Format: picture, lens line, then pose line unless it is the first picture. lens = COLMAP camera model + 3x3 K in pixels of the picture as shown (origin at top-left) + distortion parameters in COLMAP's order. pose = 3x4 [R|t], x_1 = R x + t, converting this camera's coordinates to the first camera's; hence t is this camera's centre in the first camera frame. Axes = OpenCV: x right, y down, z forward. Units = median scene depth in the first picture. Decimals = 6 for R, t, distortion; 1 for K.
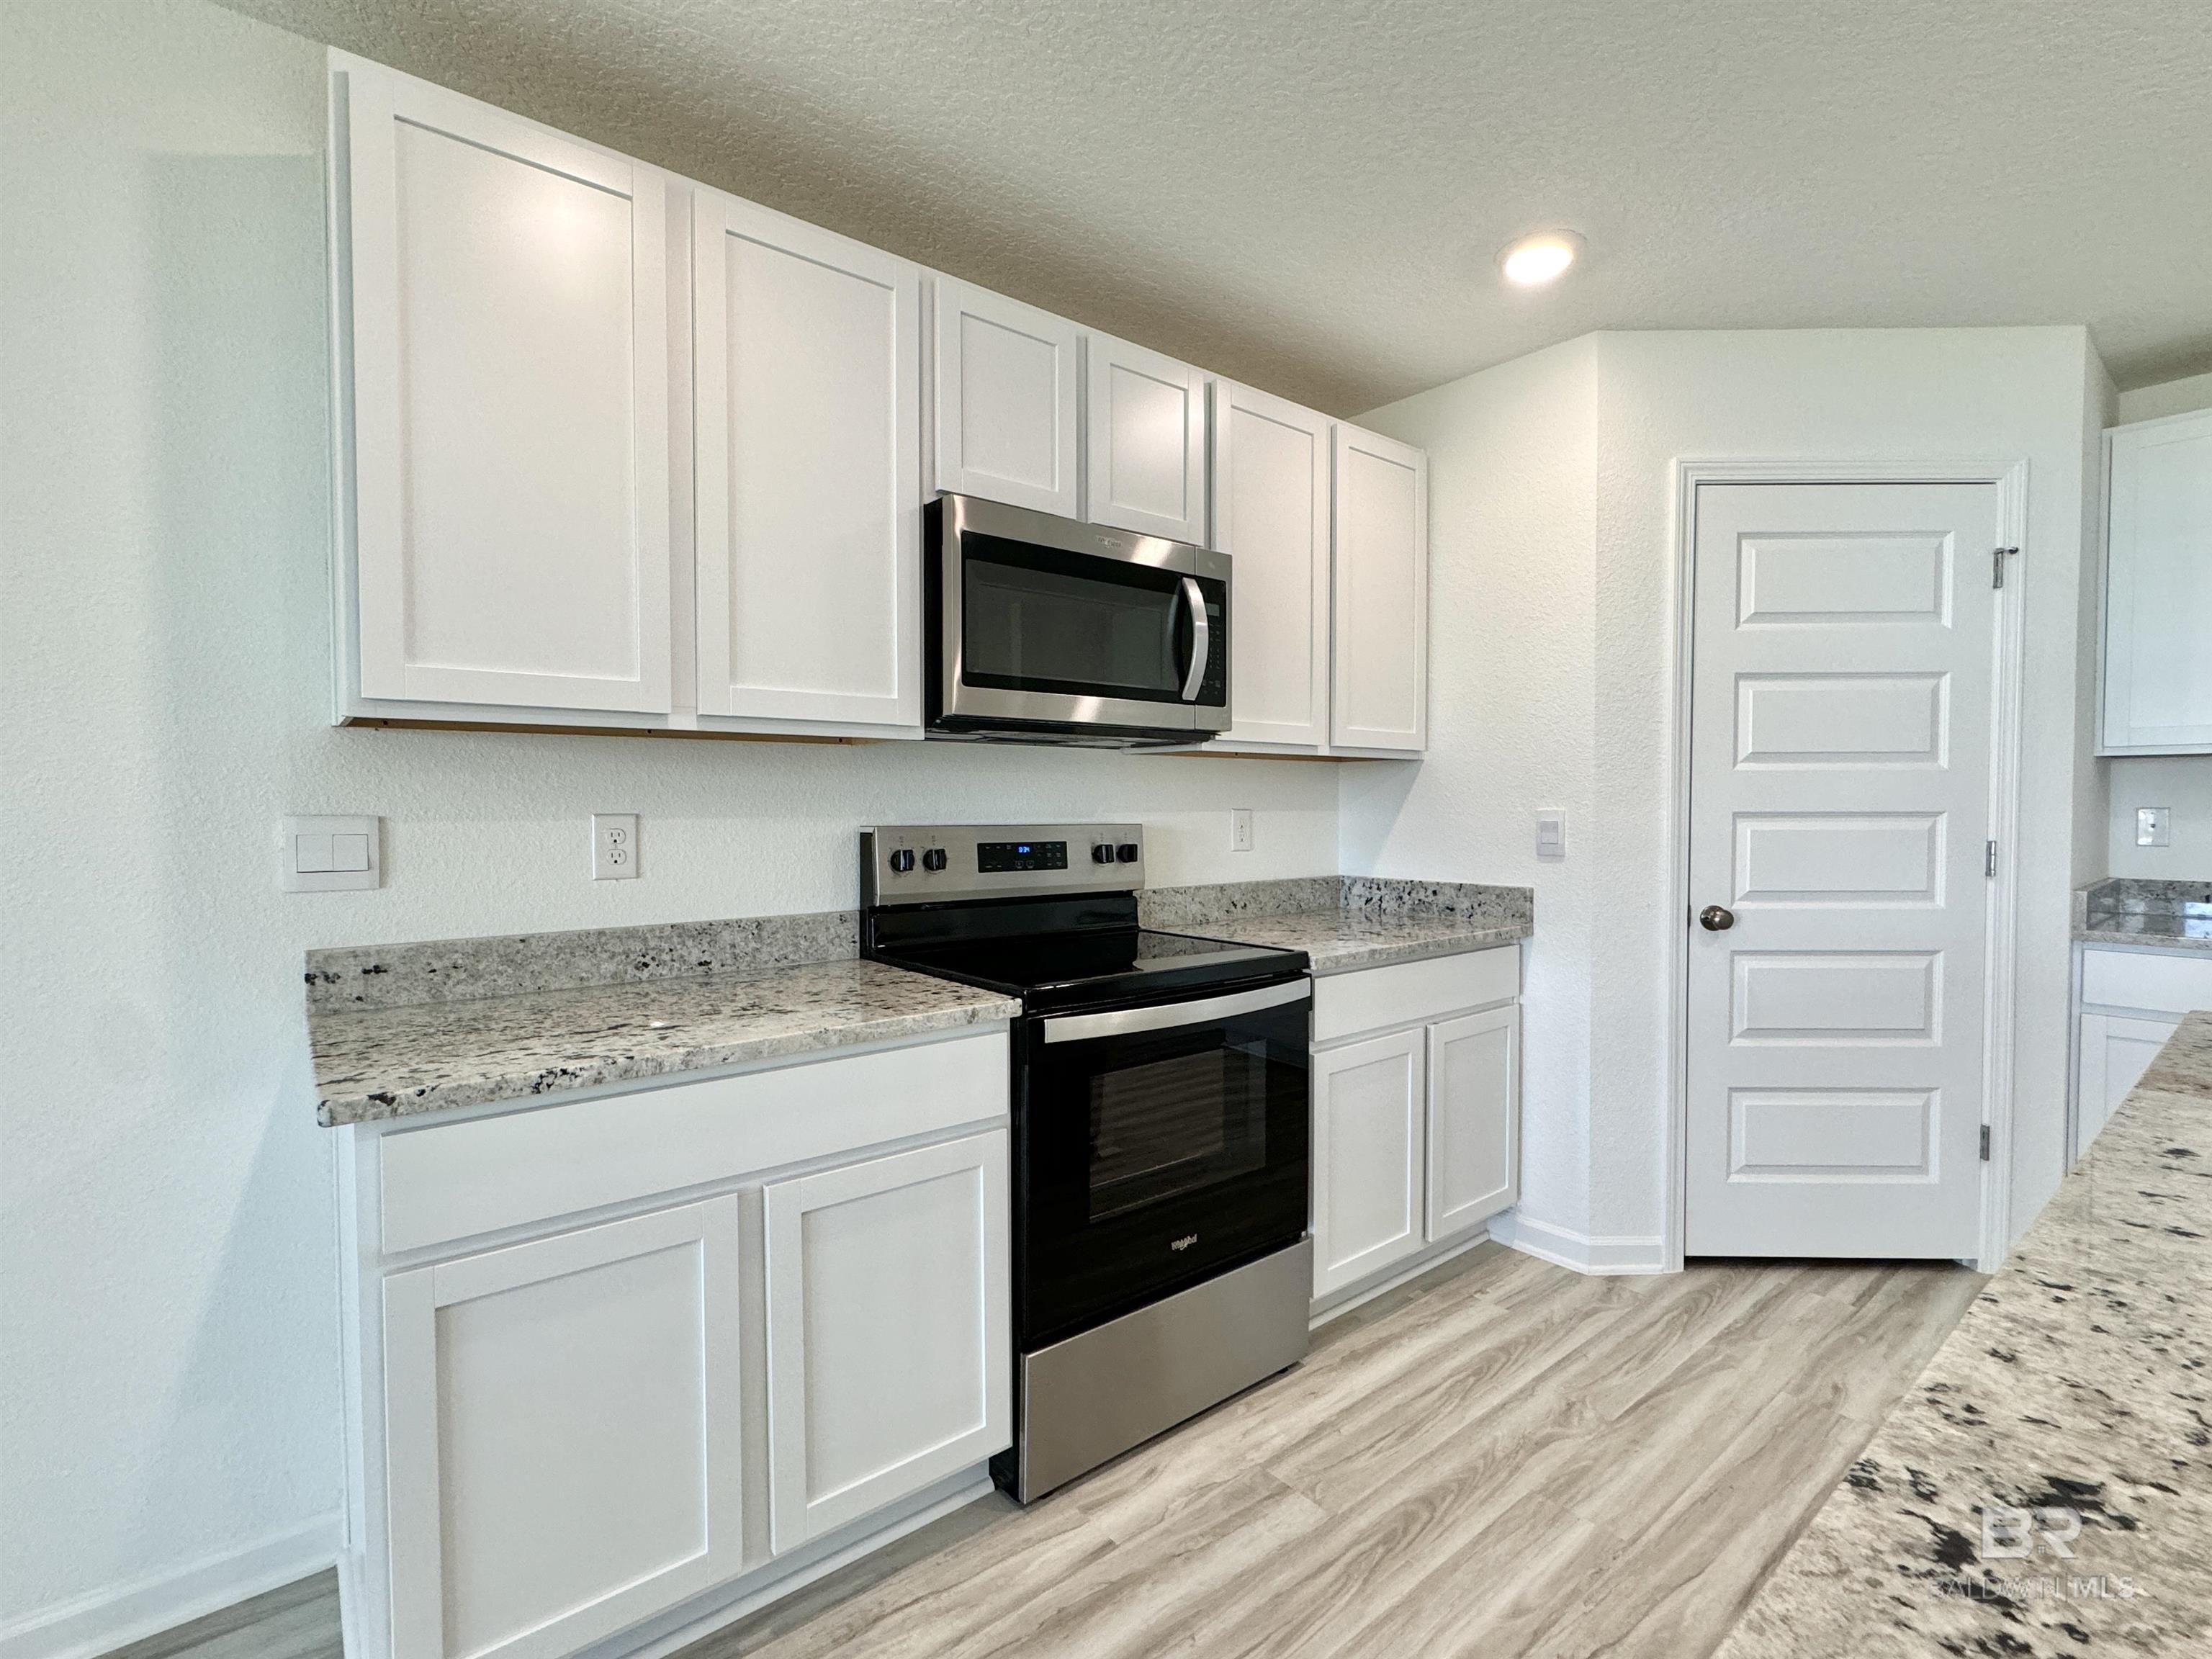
lens RADIAL K [[1026.1, 0, 1106.0], [0, 1026.1, 826.5], [0, 0, 1]] dist [-0.006011, 0.002394]
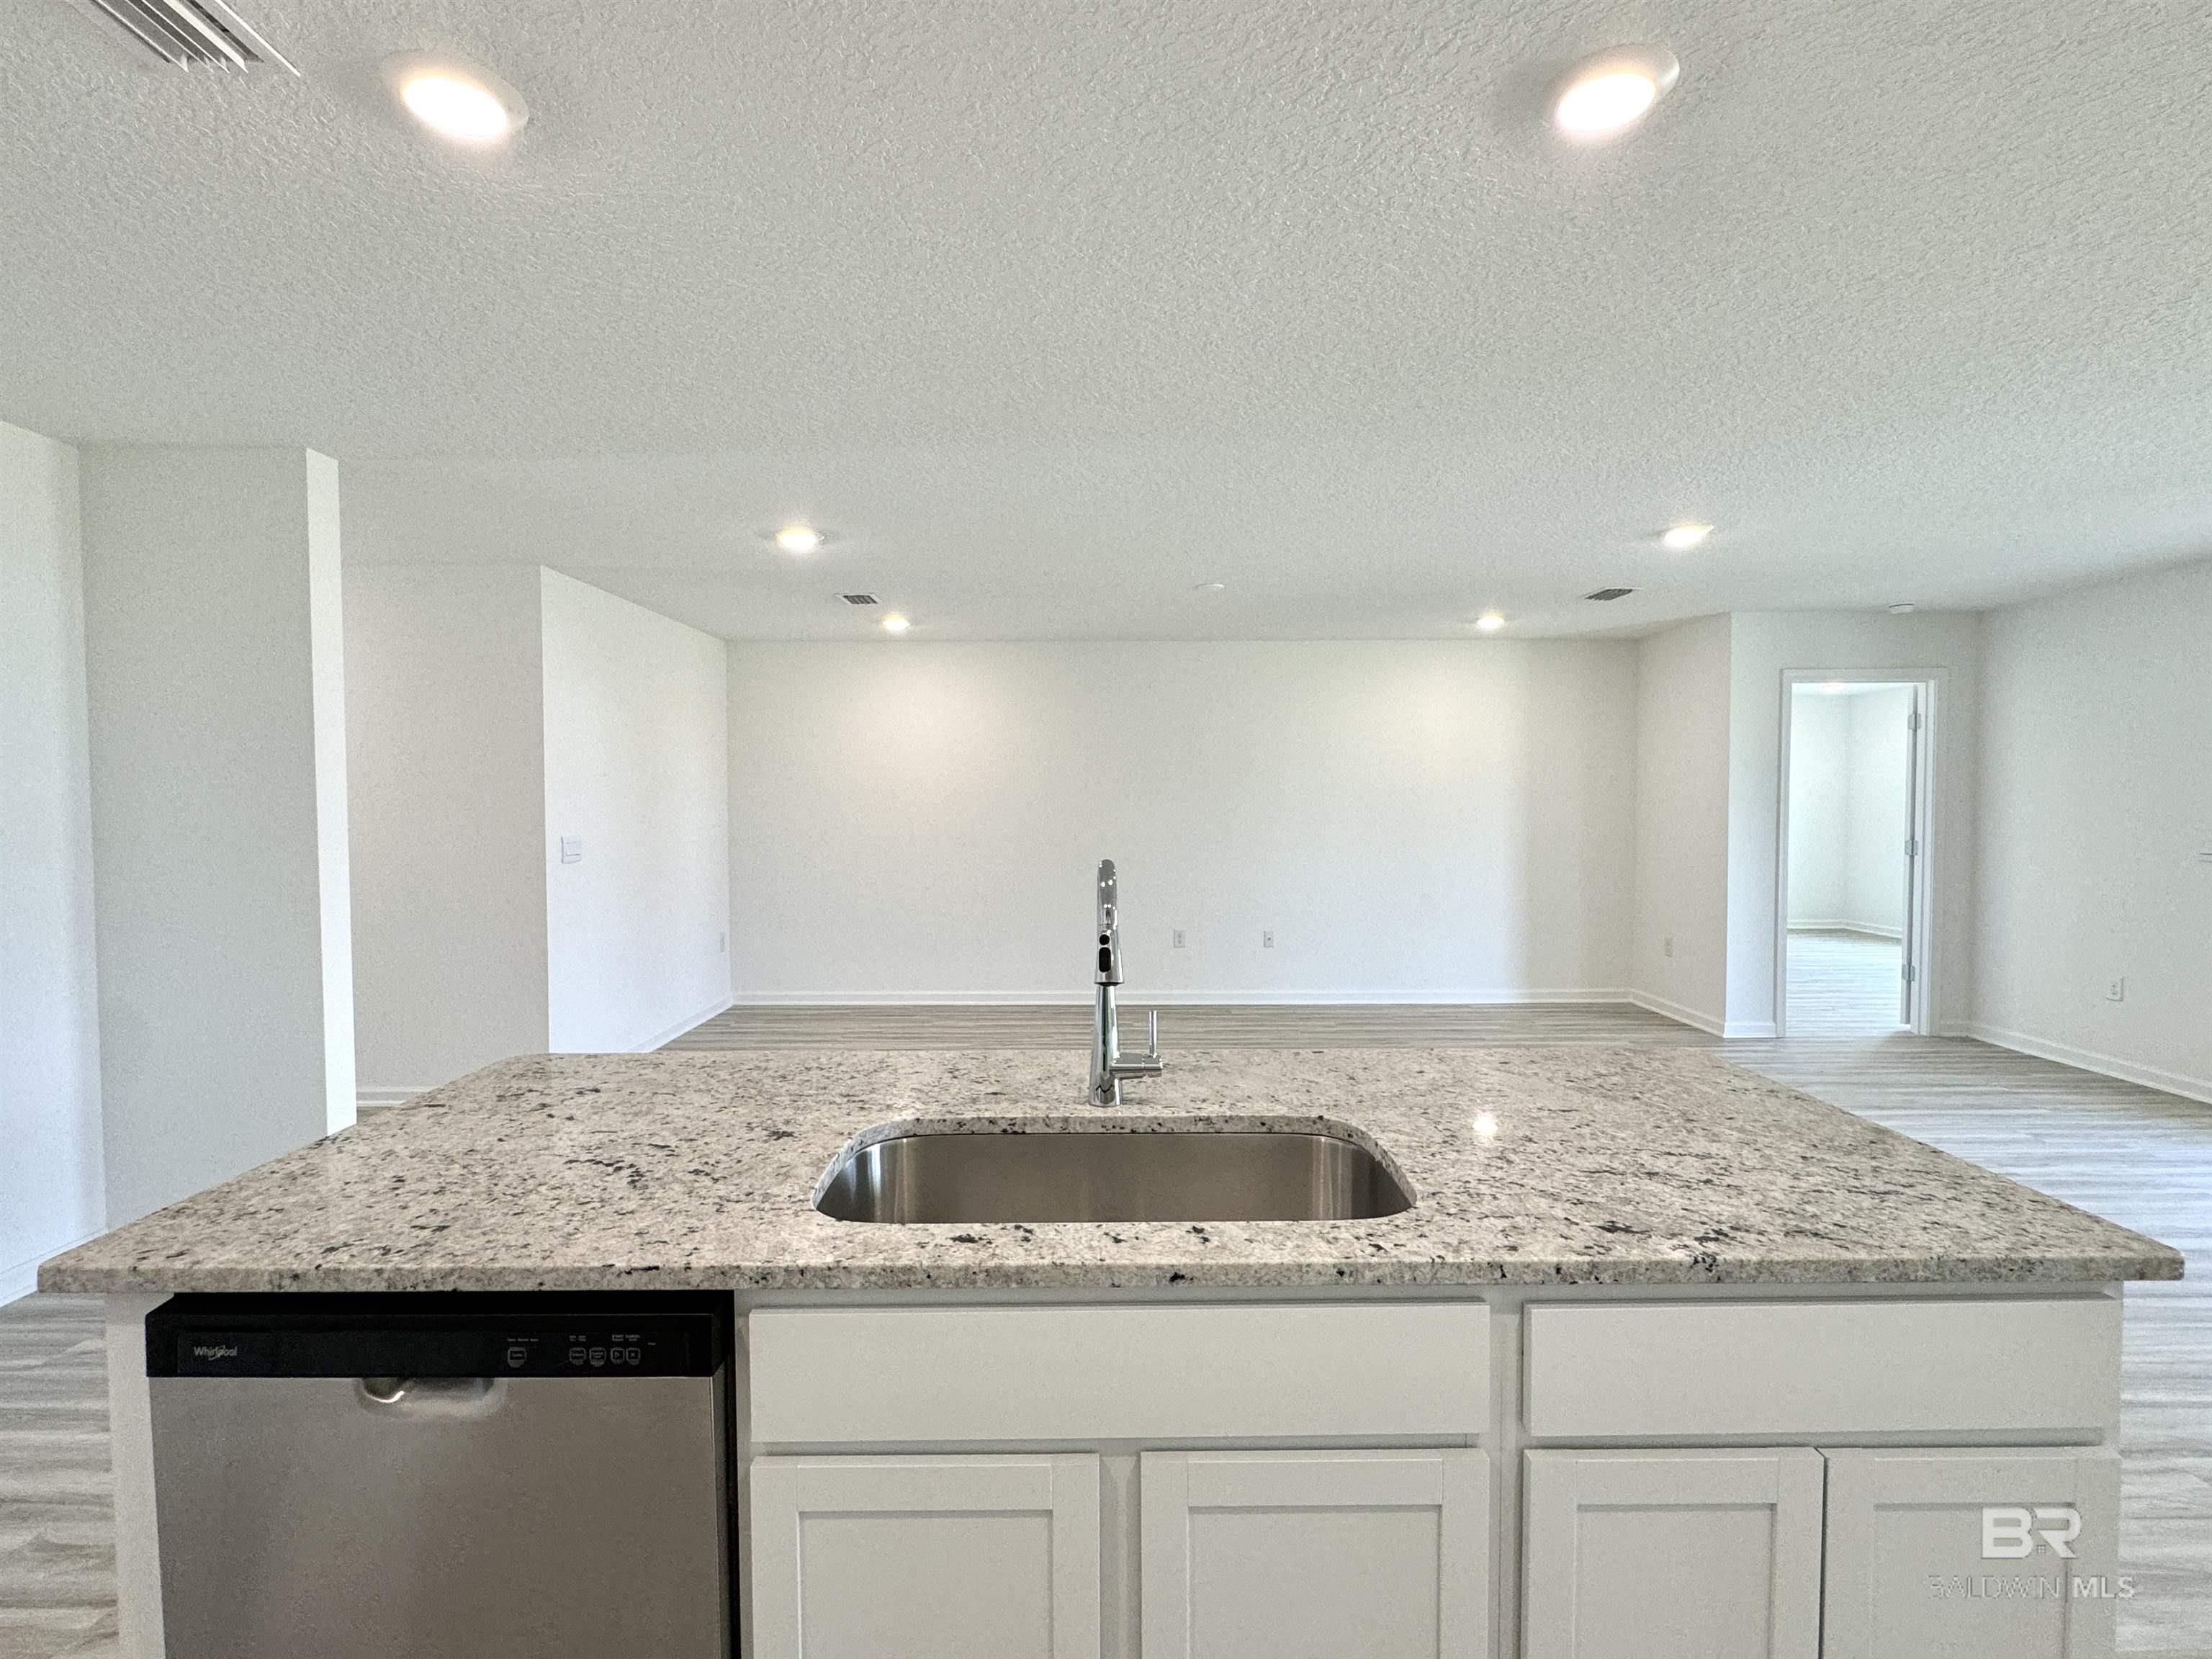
lens RADIAL K [[1026.1, 0, 1103.0], [0, 1026.1, 823.3], [0, 0, 1]] dist [-0.006011, 0.002394]
pose [[-0.776228, -0.012286, 0.630333, 0.084868], [0.022580, 0.998627, 0.047270, -0.087822], [-0.630048, 0.050925, -0.774884, 0.758656]]
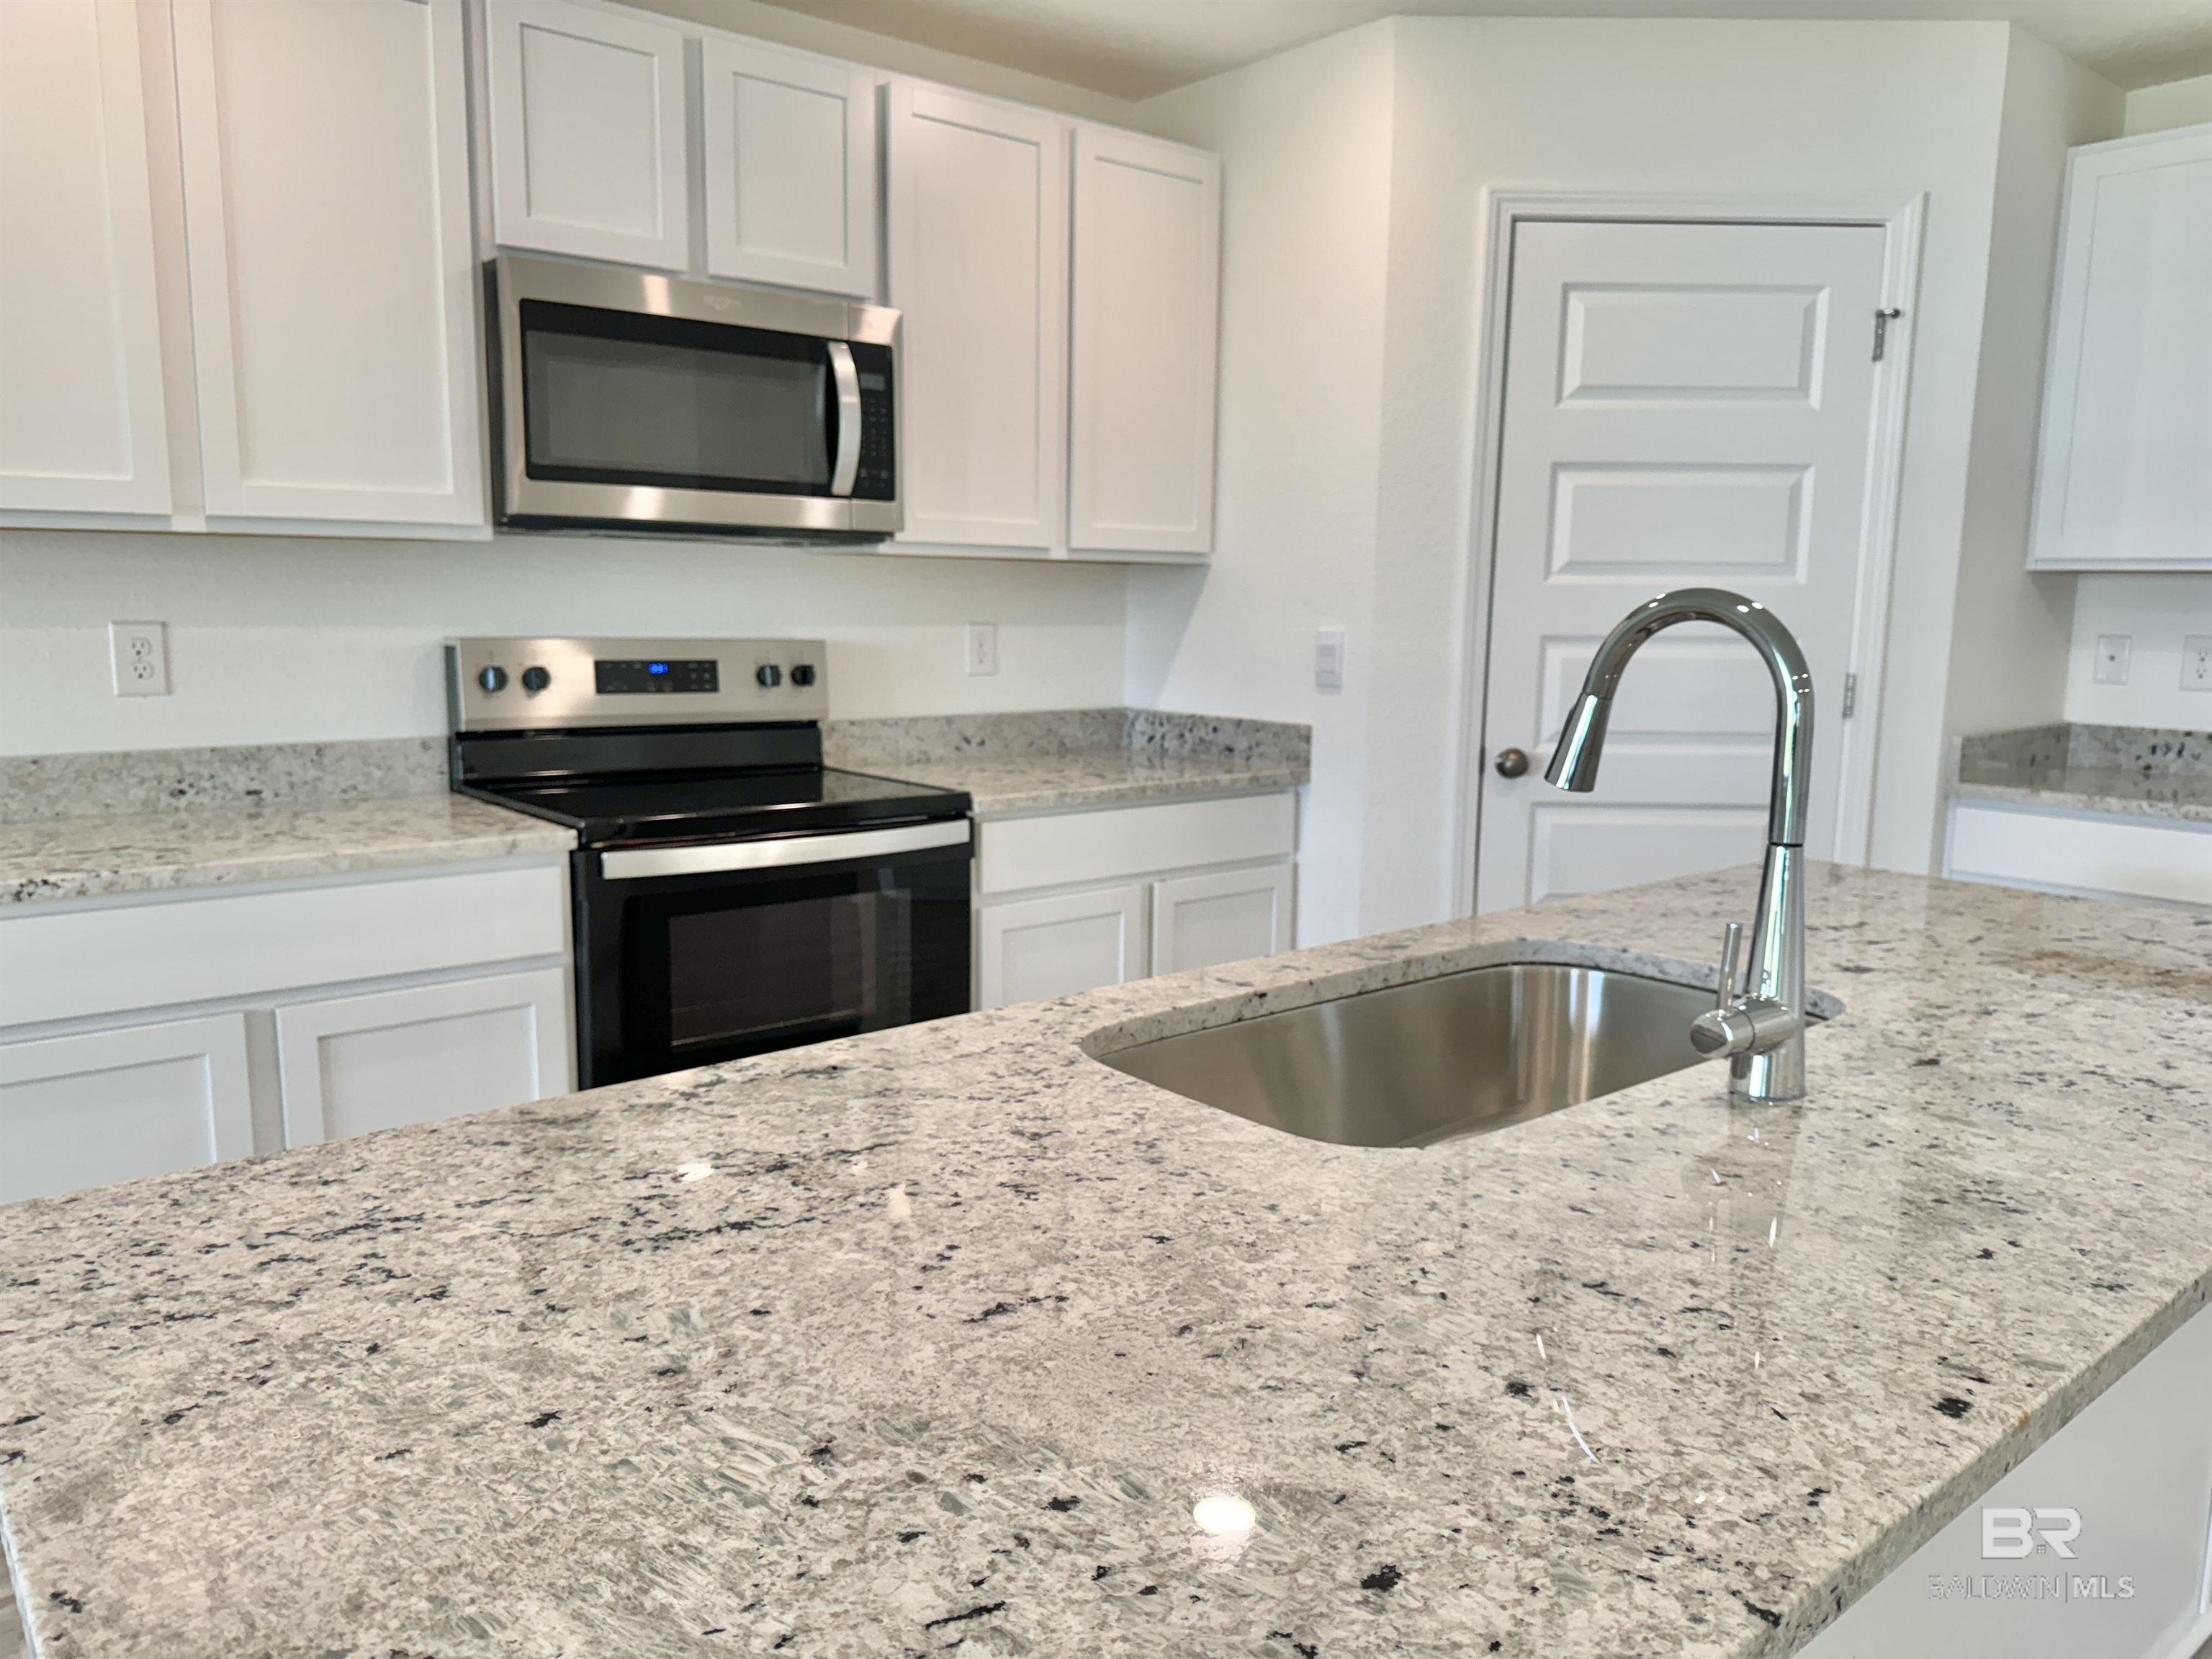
lens RADIAL K [[1570.2, 0, 1105.8], [0, 1570.2, 839.9], [0, 0, 1]] dist [0.024503, -0.031767]
pose [[0.999878, 0.013458, 0.007891, 0.298285], [-0.014371, 0.991374, 0.130274, -0.012858], [-0.006070, -0.130372, 0.991447, -0.324312]]
